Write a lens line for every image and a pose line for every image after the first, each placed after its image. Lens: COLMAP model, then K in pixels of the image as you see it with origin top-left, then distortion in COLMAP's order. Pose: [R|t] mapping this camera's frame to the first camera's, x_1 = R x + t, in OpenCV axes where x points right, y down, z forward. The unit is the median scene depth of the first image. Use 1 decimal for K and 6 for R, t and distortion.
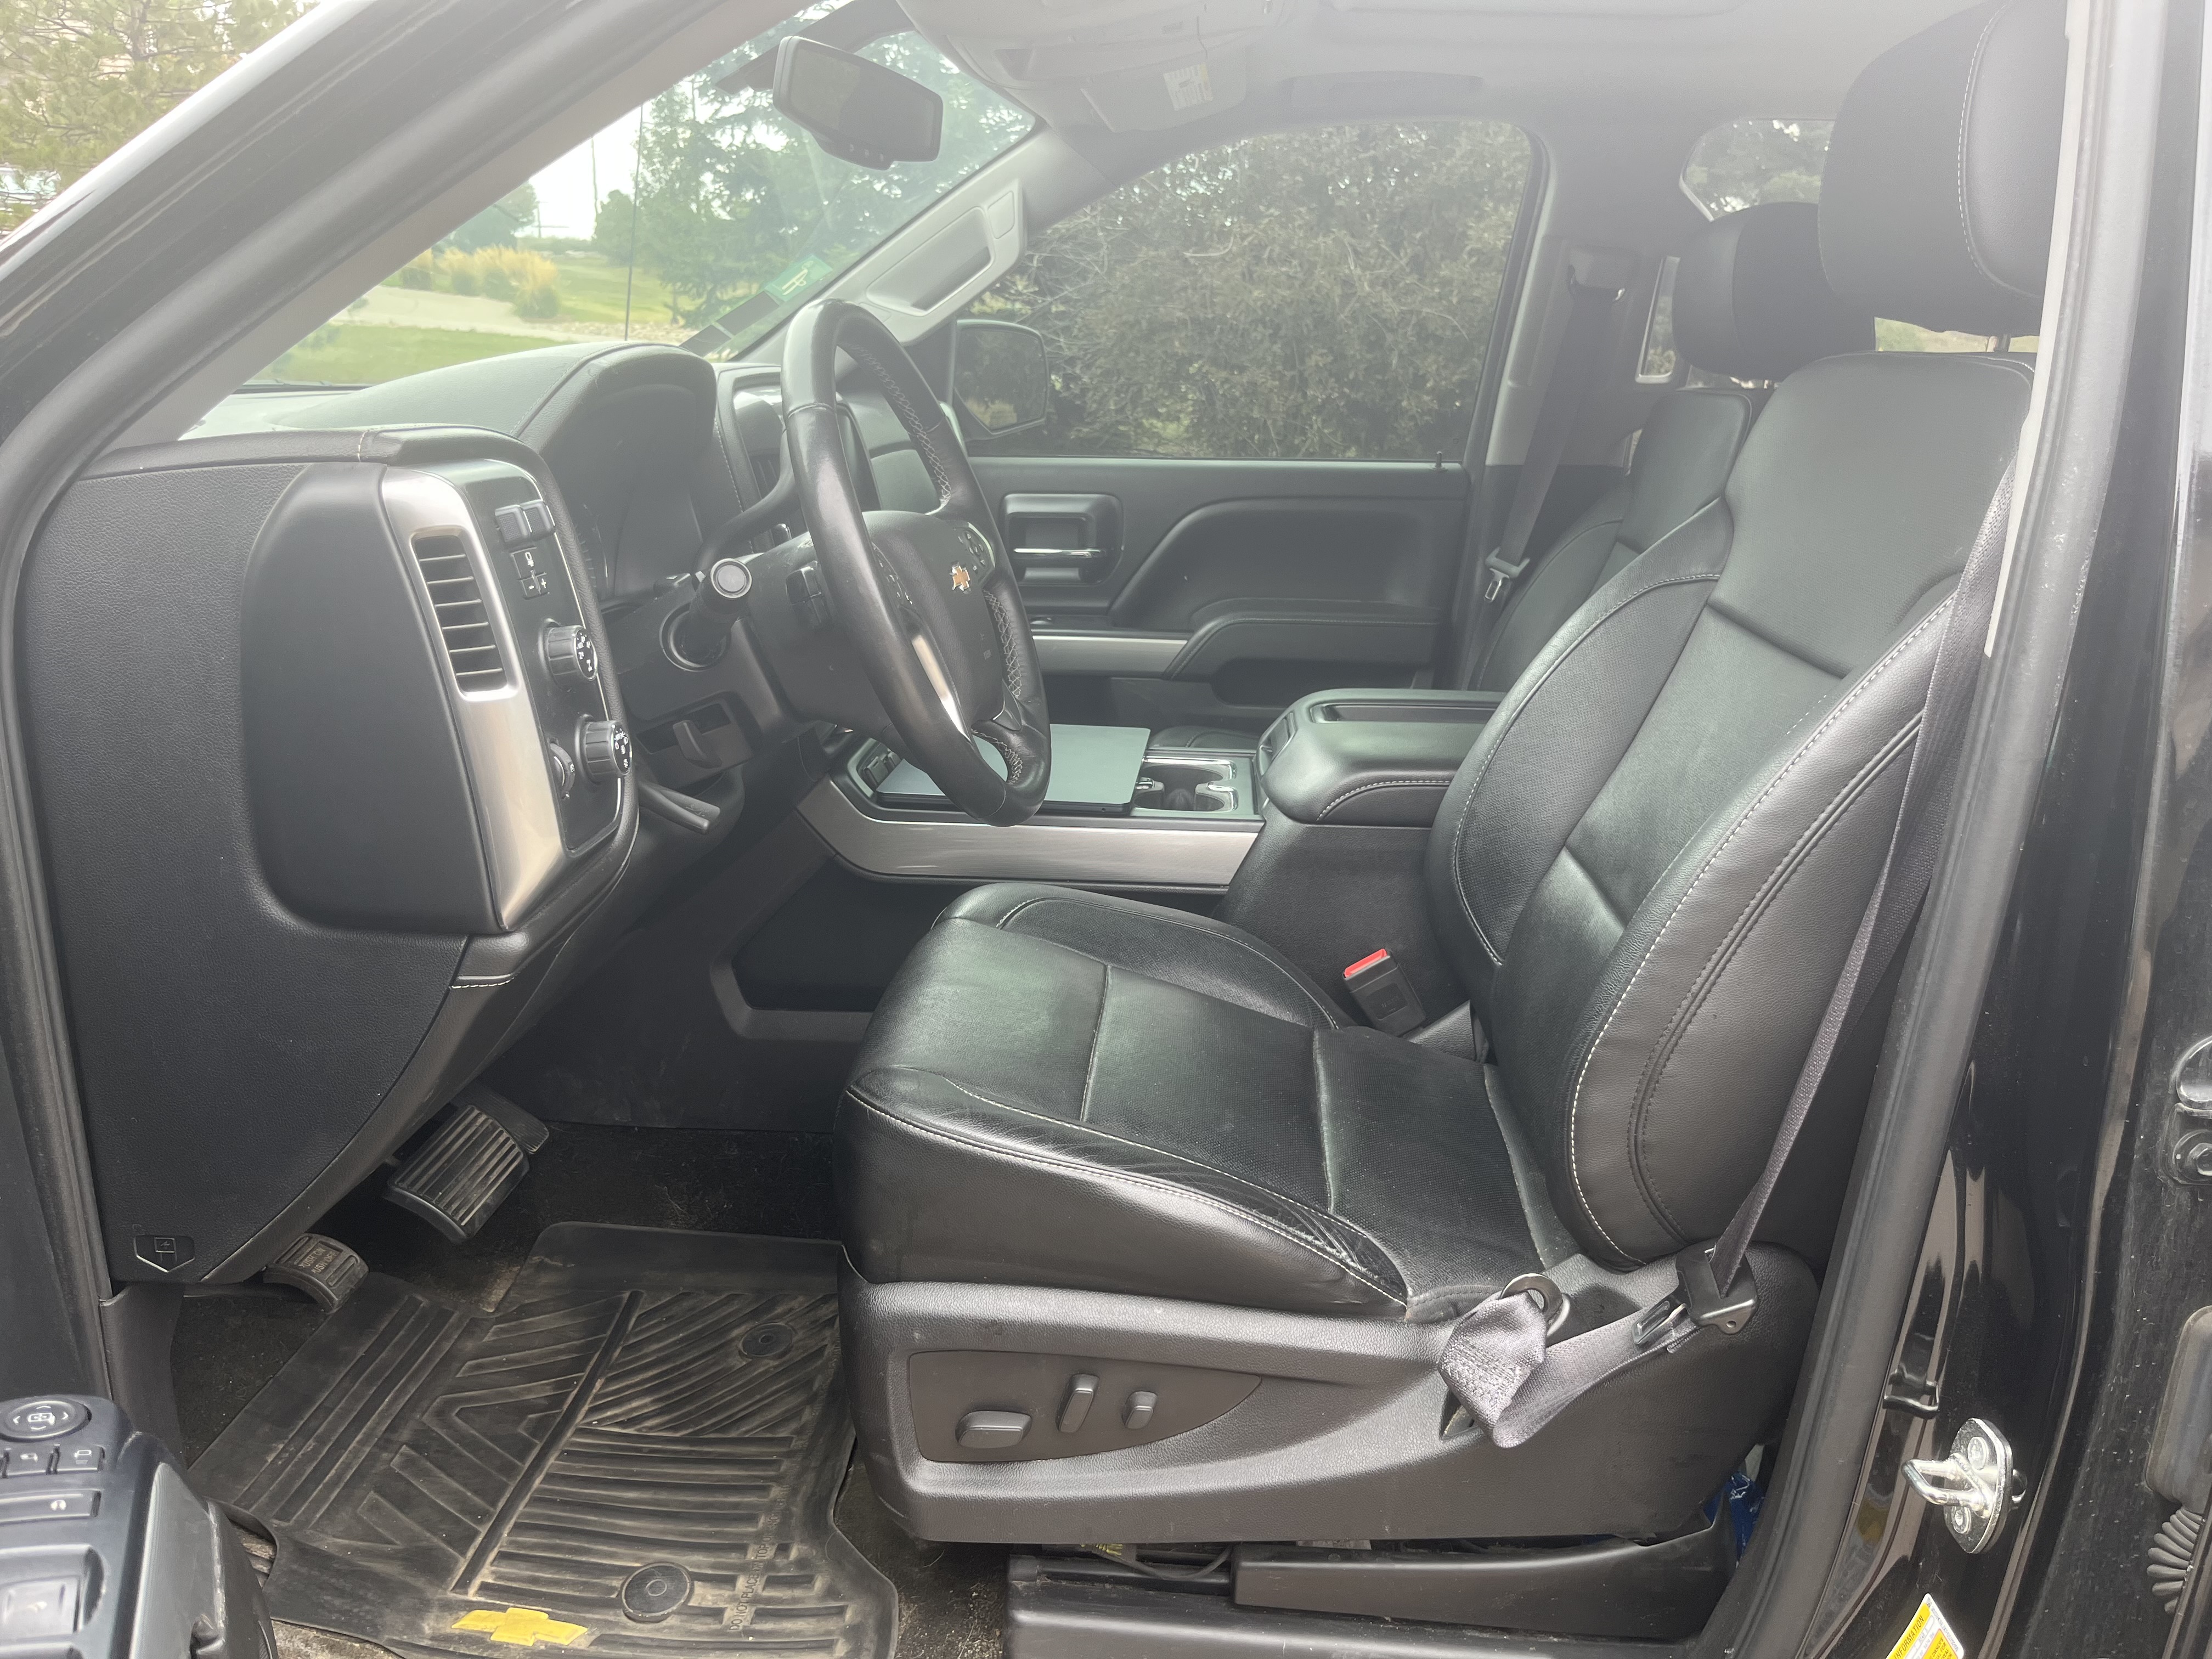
lens RADIAL K [[1707.6, 0, 1098.7], [0, 1707.6, 827.2], [0, 0, 1]] dist [0.076256, -0.118364]
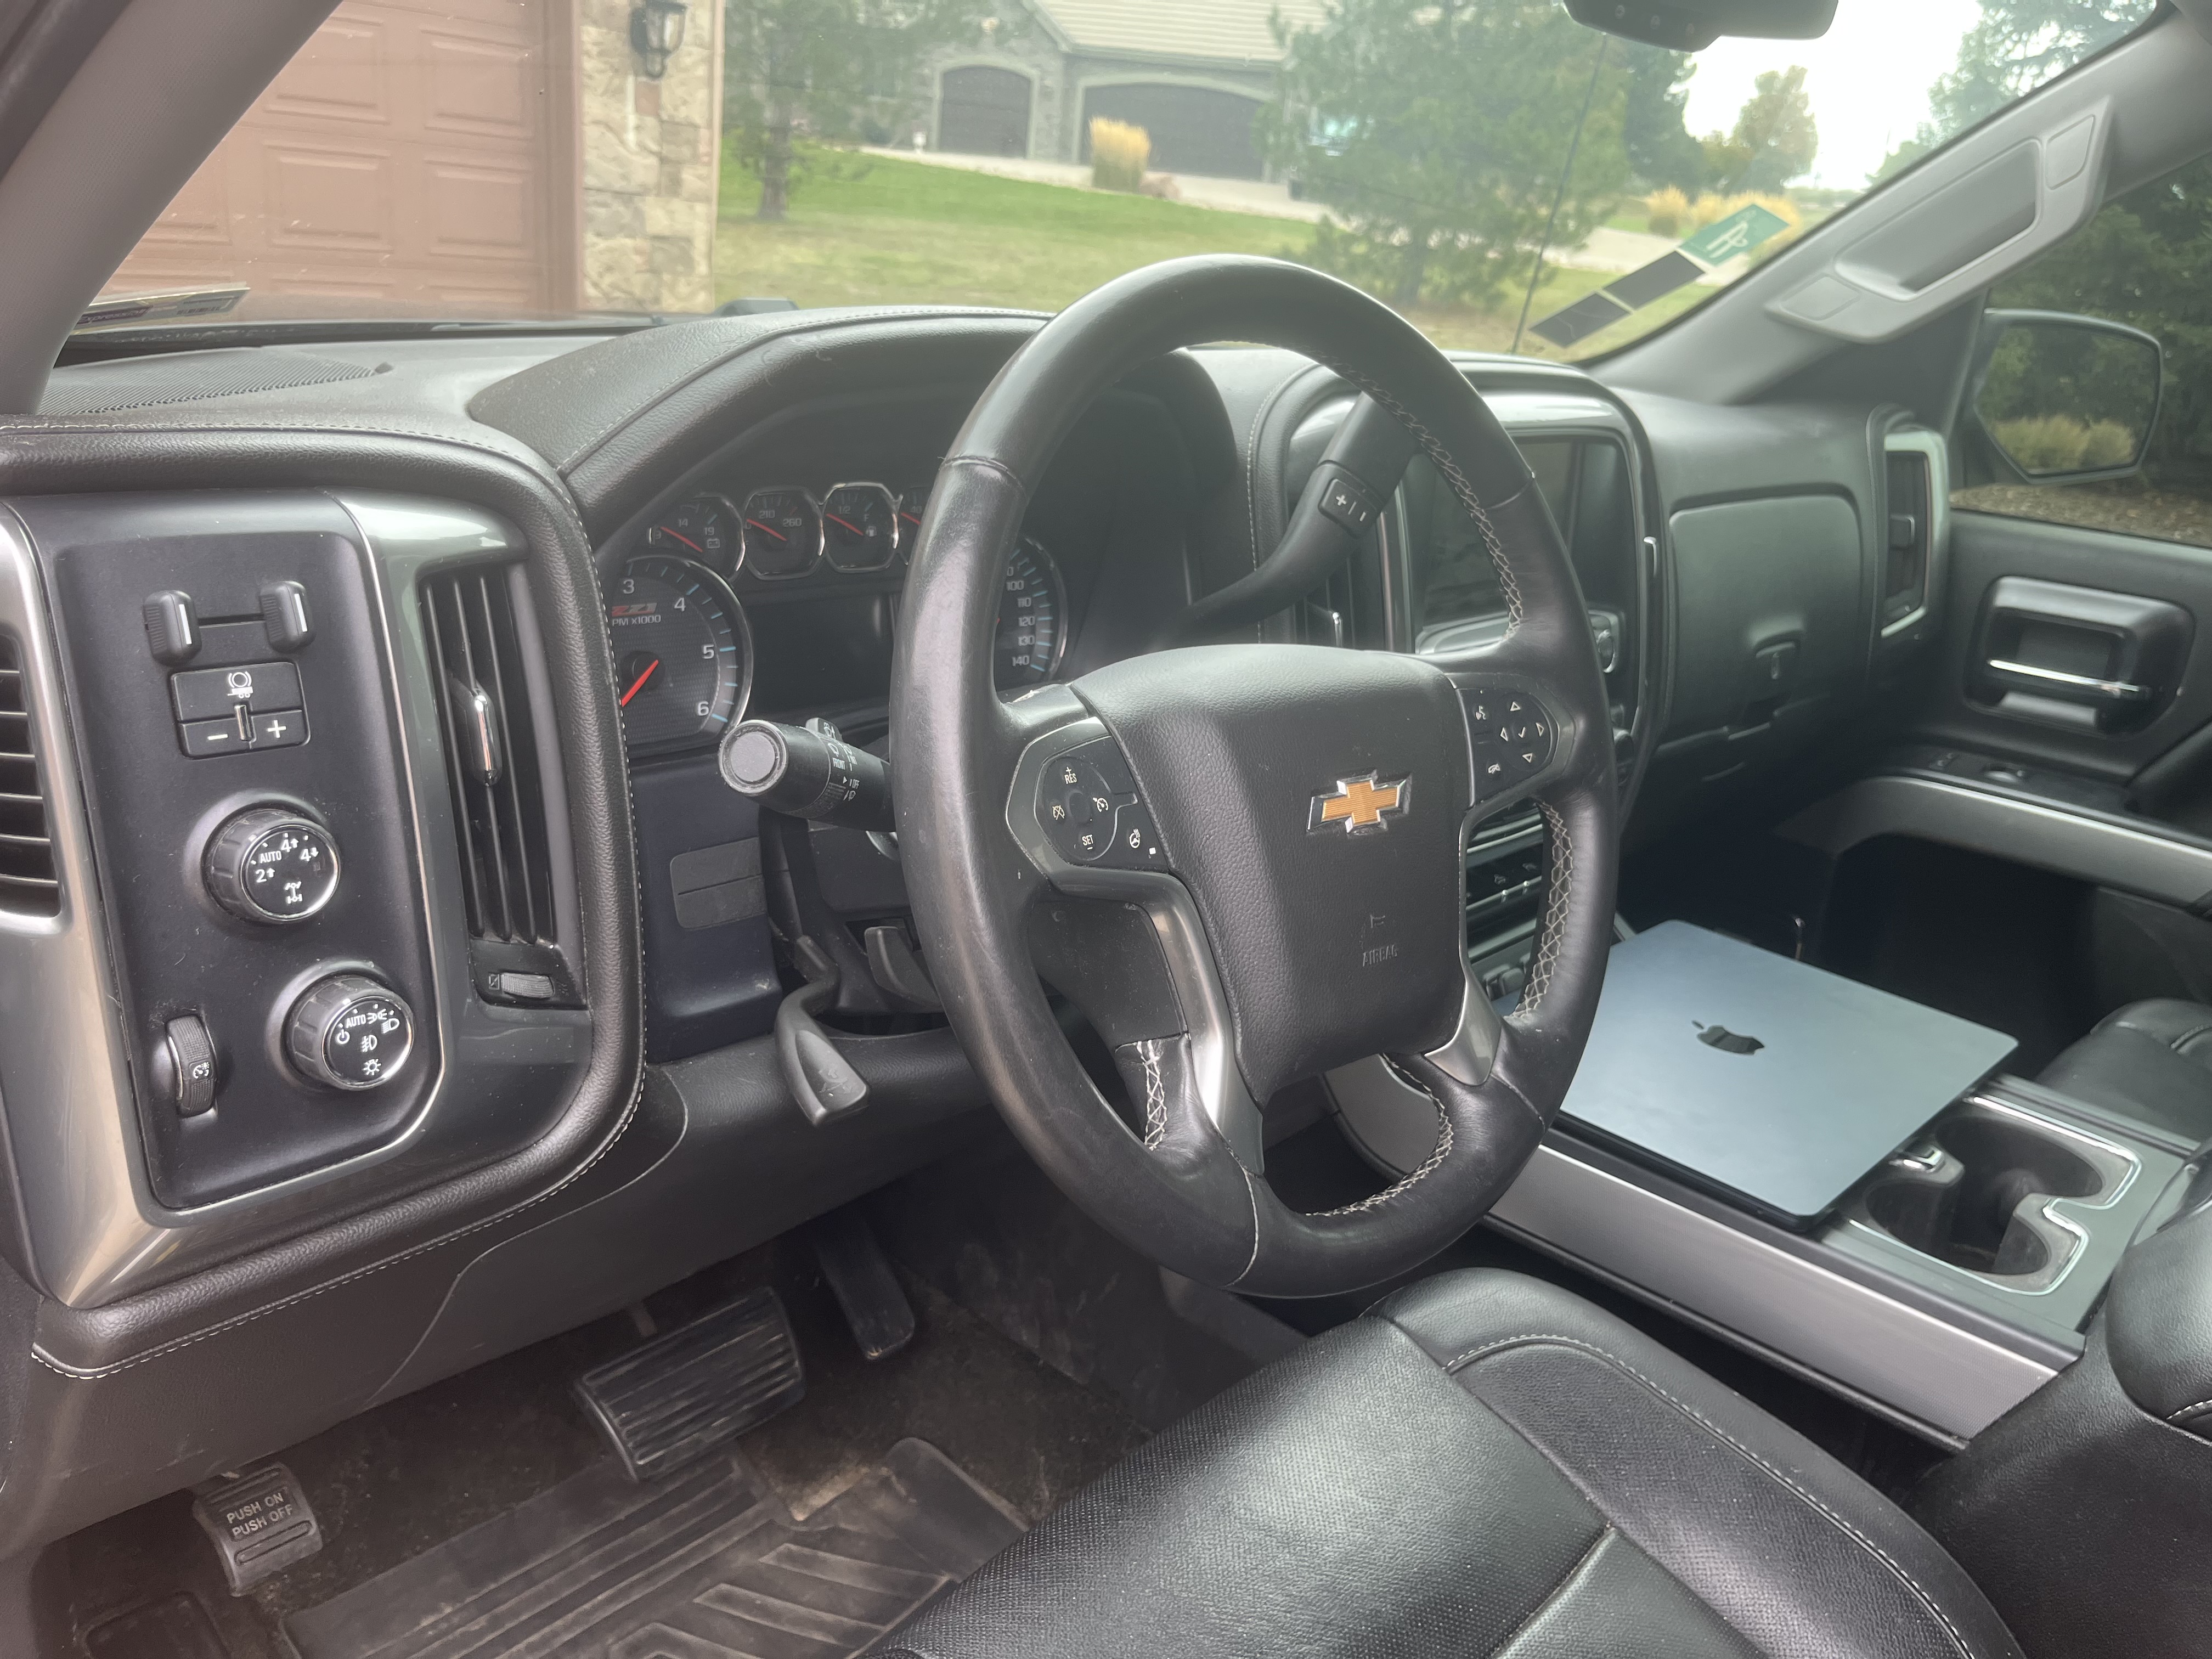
lens RADIAL K [[1707.6, 0, 1098.7], [0, 1707.6, 827.2], [0, 0, 1]] dist [0.076256, -0.118364]
pose [[0.780834, 0.252864, -0.571278, 0.103142], [-0.238240, 0.965848, 0.101881, -0.113735], [0.577530, 0.056549, 0.814409, 0.345530]]
